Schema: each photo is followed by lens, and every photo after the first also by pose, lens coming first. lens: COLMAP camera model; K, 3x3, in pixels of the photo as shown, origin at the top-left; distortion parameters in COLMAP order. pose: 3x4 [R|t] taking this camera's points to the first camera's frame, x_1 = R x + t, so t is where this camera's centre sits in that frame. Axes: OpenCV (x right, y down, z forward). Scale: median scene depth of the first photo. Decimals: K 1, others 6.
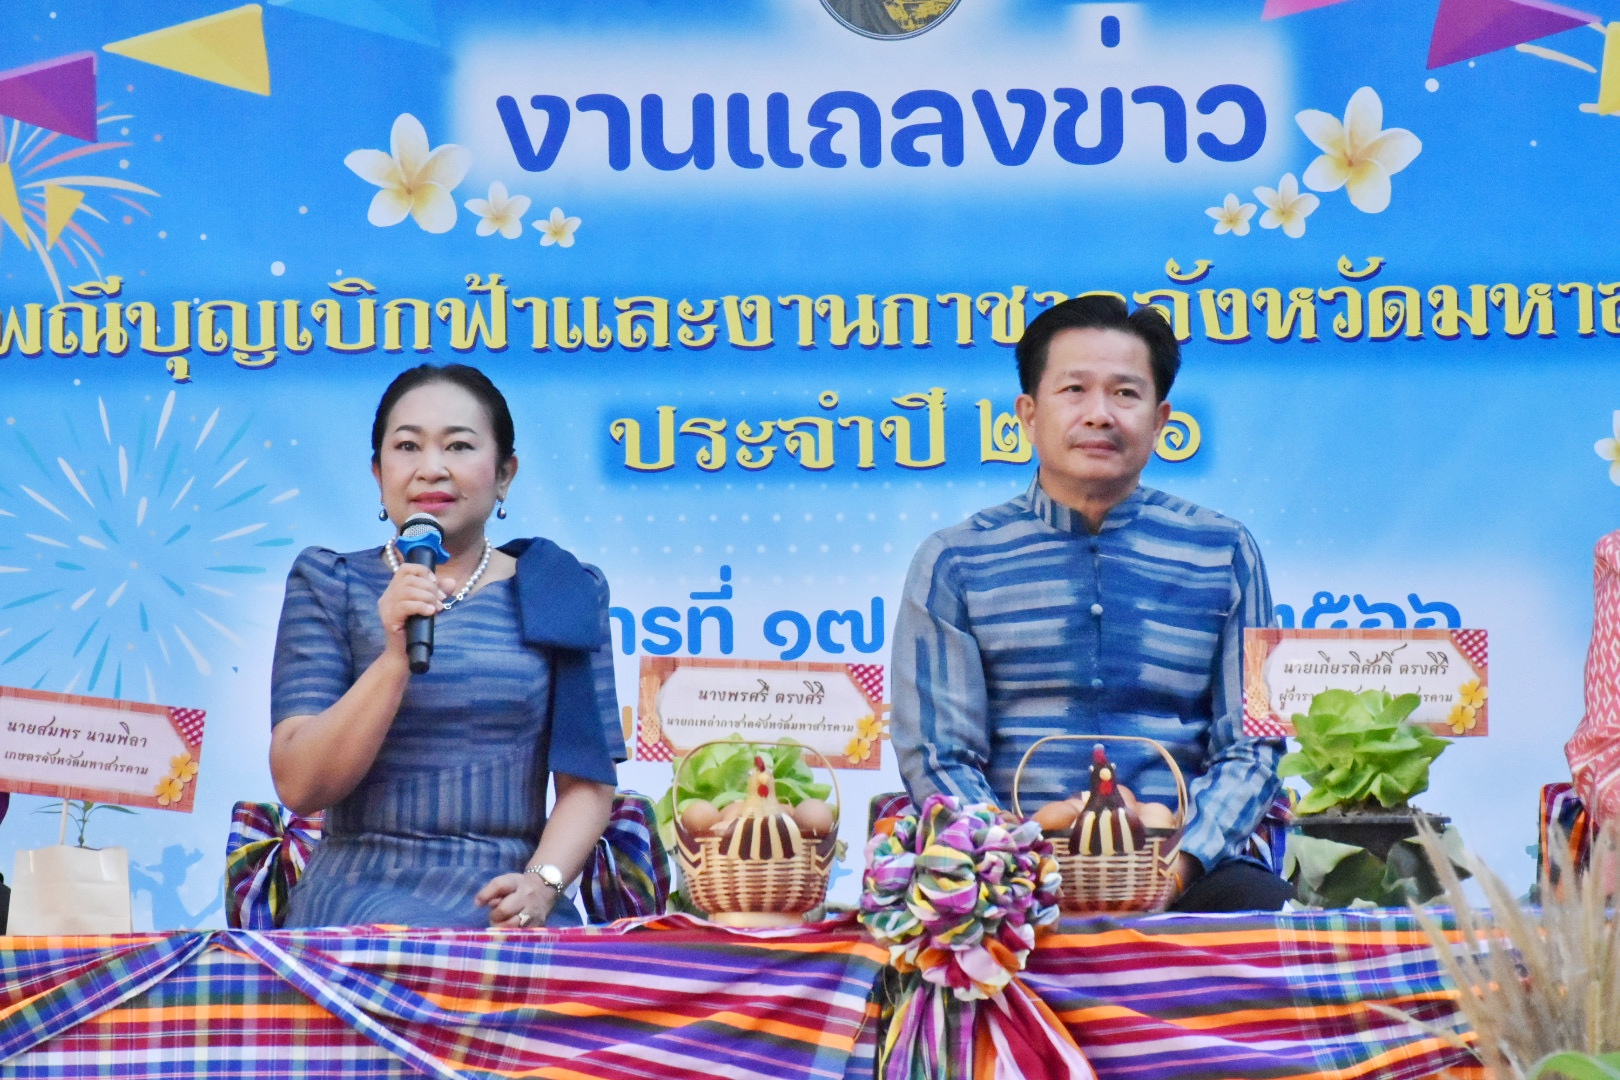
lens RADIAL K [[6835.7, 0, 777.3], [0, 6835.7, 539.4], [0, 0, 1]] dist [-0.164534, 7.809150]
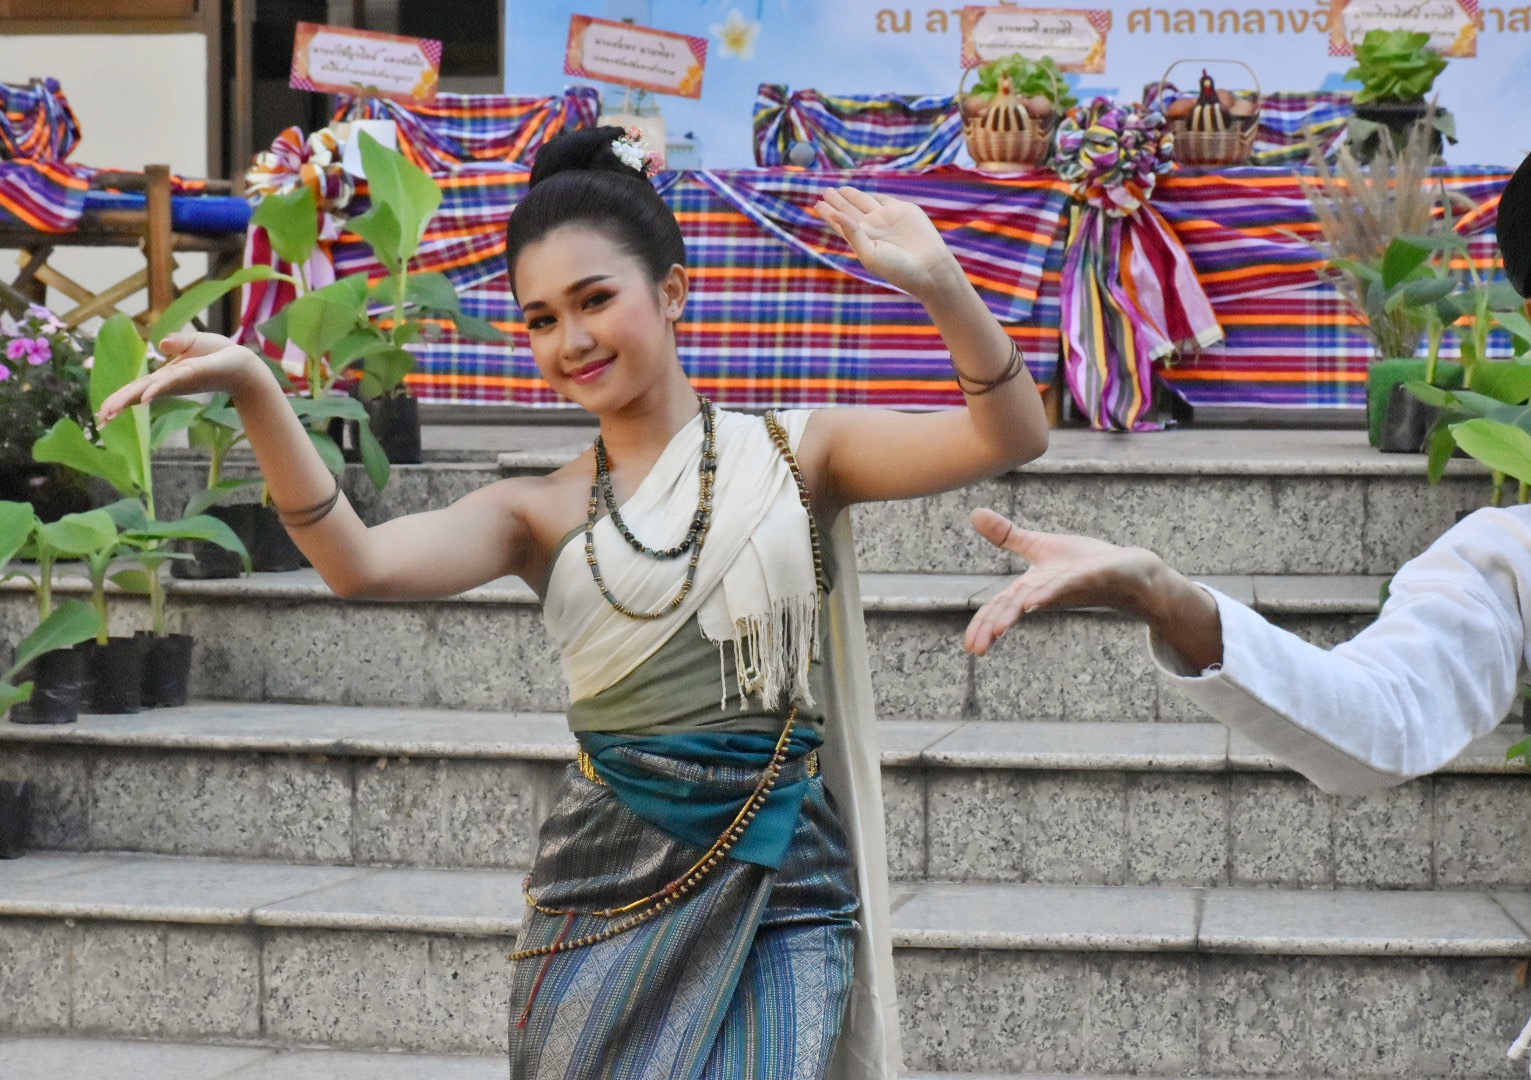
lens RADIAL K [[5333.0, 0, 765.5], [0, 5333.0, 540.0], [0, 0, 1]] dist [-0.064036, 2.008448]
pose [[0.987515, 0.023695, -0.155734, 0.107806], [-0.001912, 0.990352, 0.138560, -0.026382], [0.157514, -0.136532, 0.978033, -0.233914]]
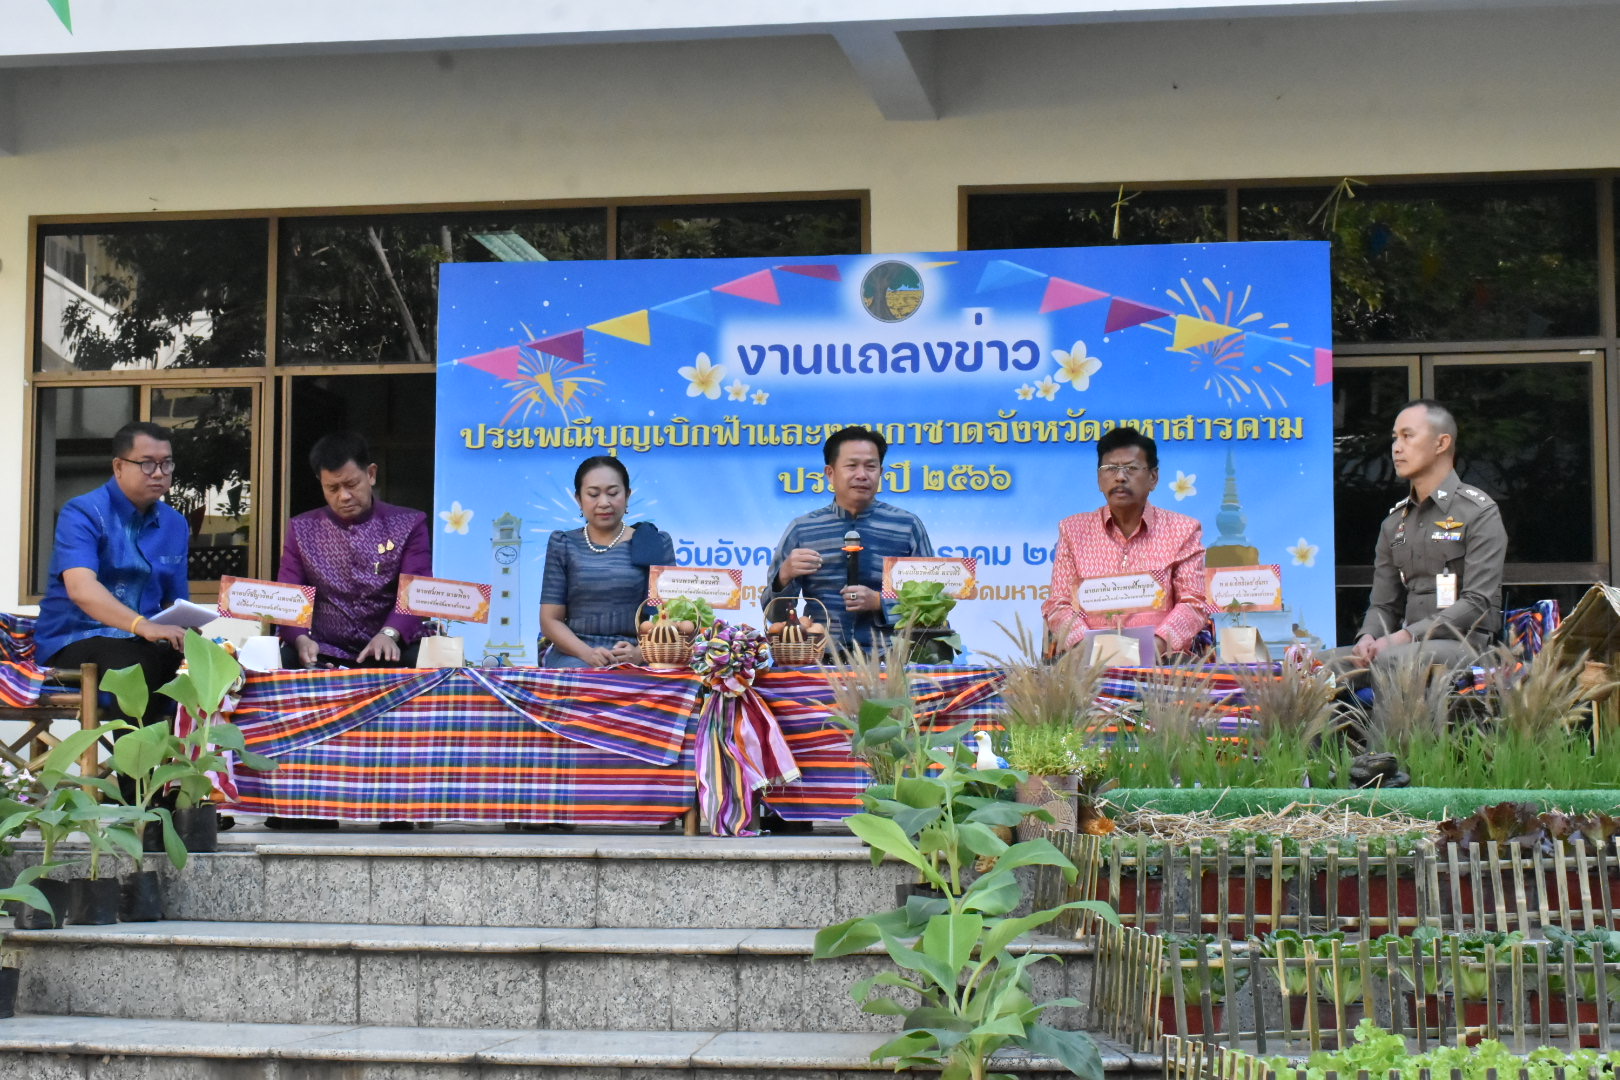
lens RADIAL K [[2908.4, 0, 793.0], [0, 2908.4, 537.4], [0, 0, 1]] dist [-0.054033, 0.158793]
pose [[0.989414, 0.005905, -0.145002, 0.152825], [-0.004898, 0.999961, 0.007304, -0.001742], [0.145039, -0.006517, 0.989404, -0.074442]]
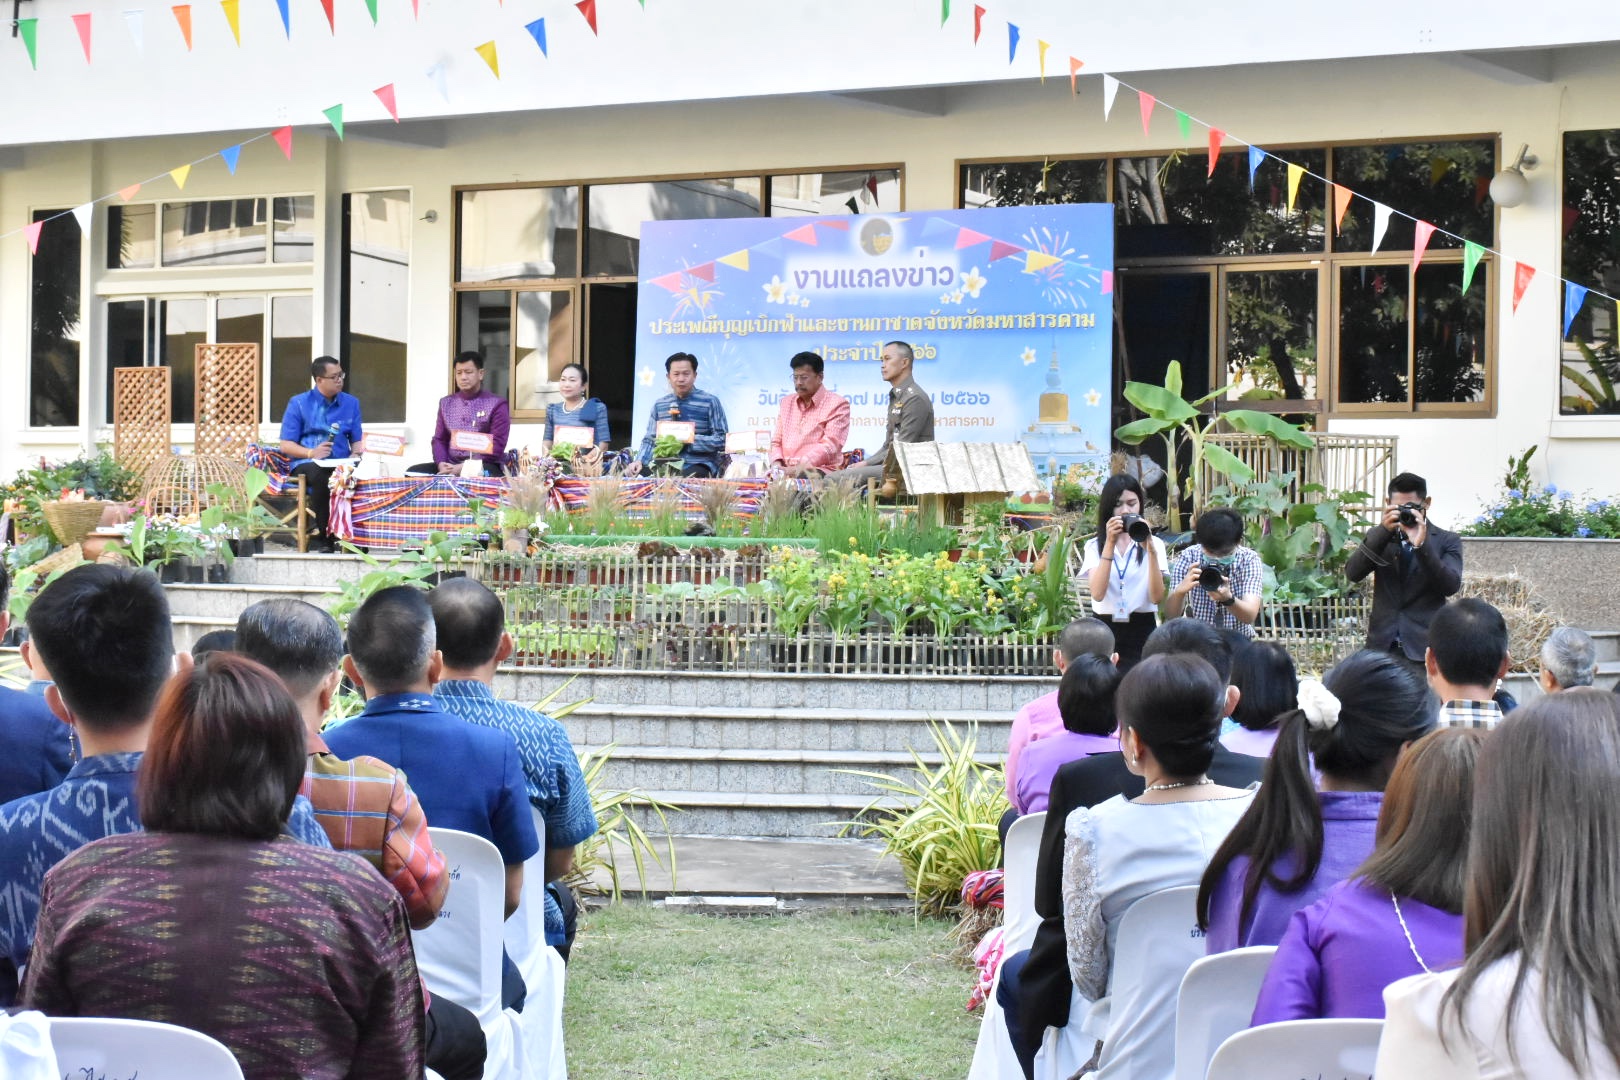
lens RADIAL K [[3693.7, 0, 684.0], [0, 3693.7, 540.2], [0, 0, 1]] dist [-0.003515, -0.062534]
pose [[0.845056, 0.027898, -0.533950, 1.248662], [0.022231, 0.995941, 0.087220, -0.111274], [0.534216, -0.085576, 0.841005, -1.067869]]
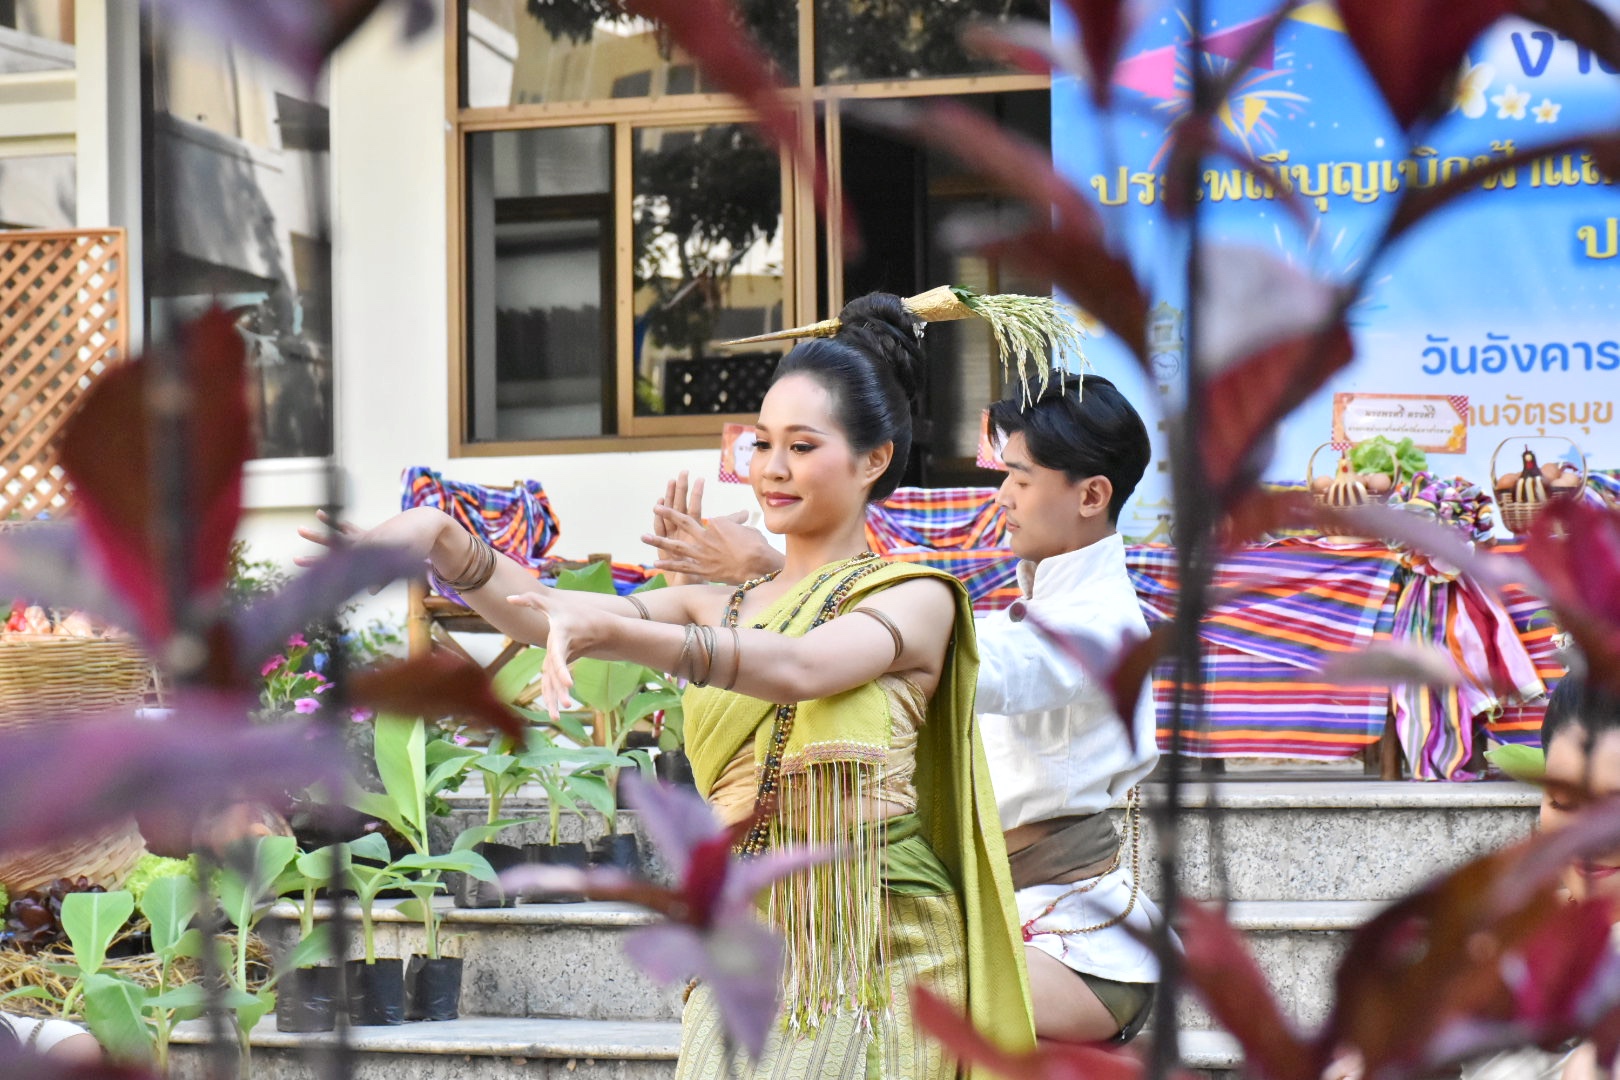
lens RADIAL K [[5081.6, 0, 711.2], [0, 5081.6, 625.3], [0, 0, 1]] dist [-0.039989, 0.960955]
pose [[0.937274, -0.002481, -0.348585, 0.229232], [0.029350, 0.996986, 0.071822, -0.017913], [0.347356, -0.077548, 0.934521, -0.247752]]
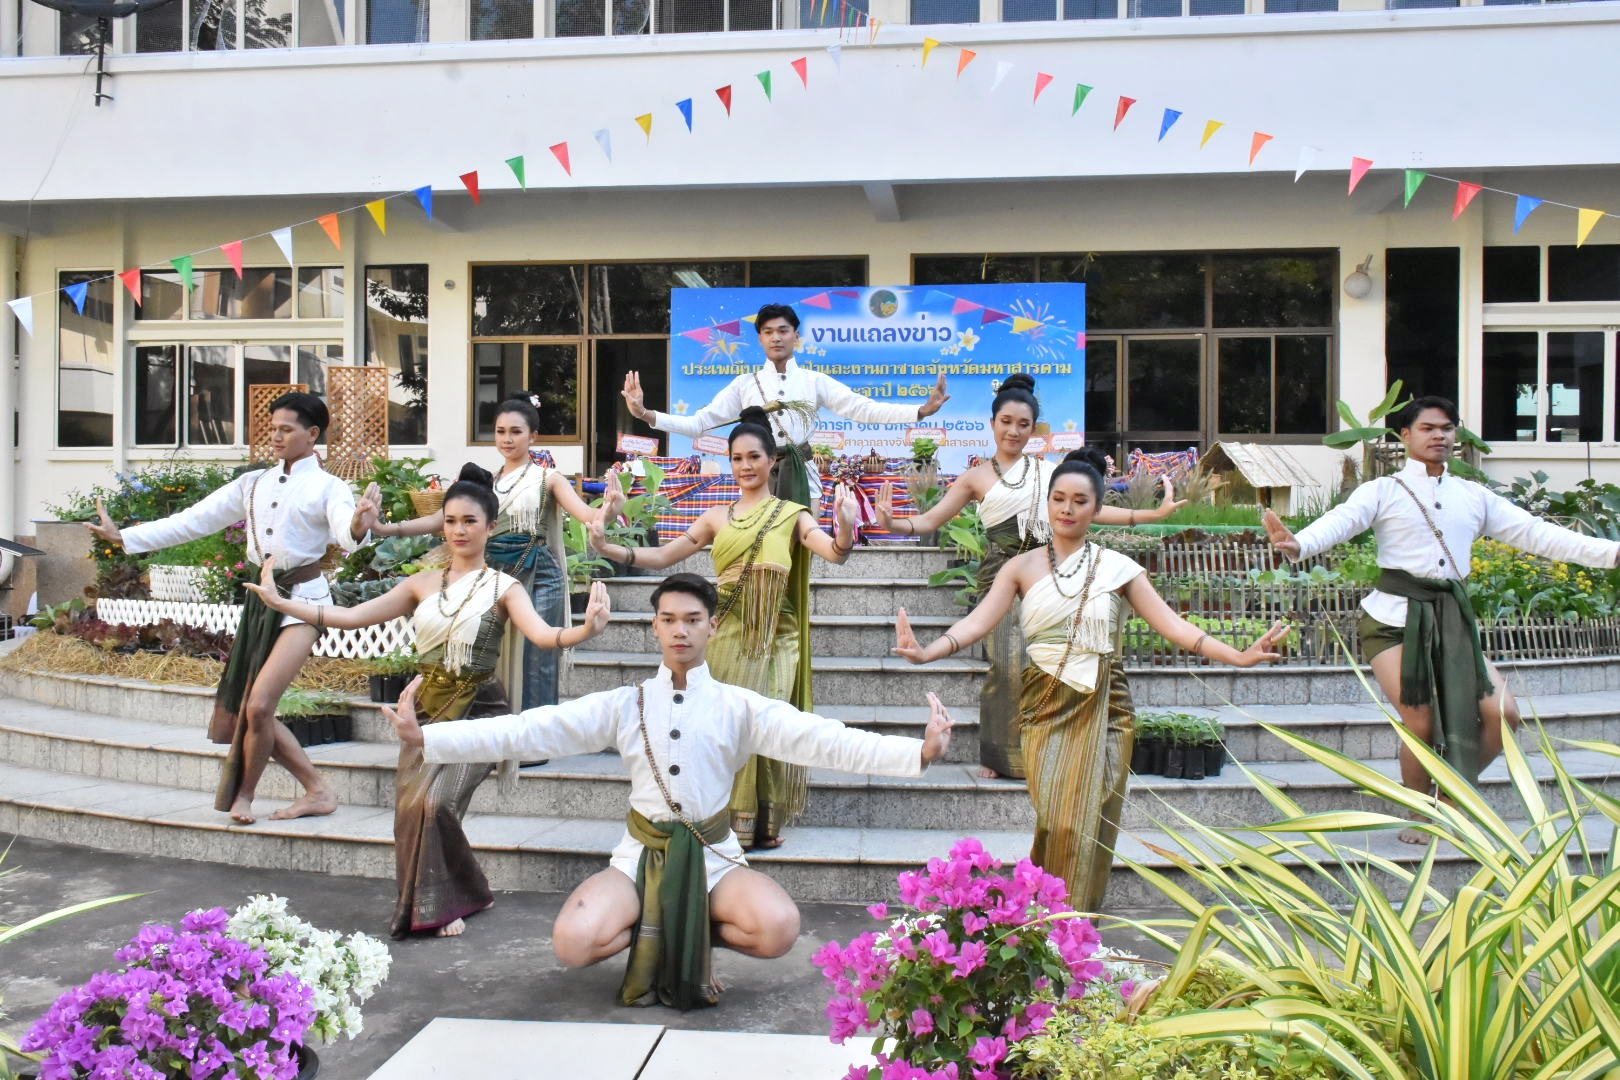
lens RADIAL K [[1532.4, 0, 810.0], [0, 1532.4, 540.0], [0, 0, 1]] dist [-0.009996, -0.004630]
pose [[0.994745, 0.021146, -0.100180, 0.095238], [-0.012141, 0.995899, 0.089657, -0.006201], [0.101664, -0.087969, 0.990922, -0.268077]]
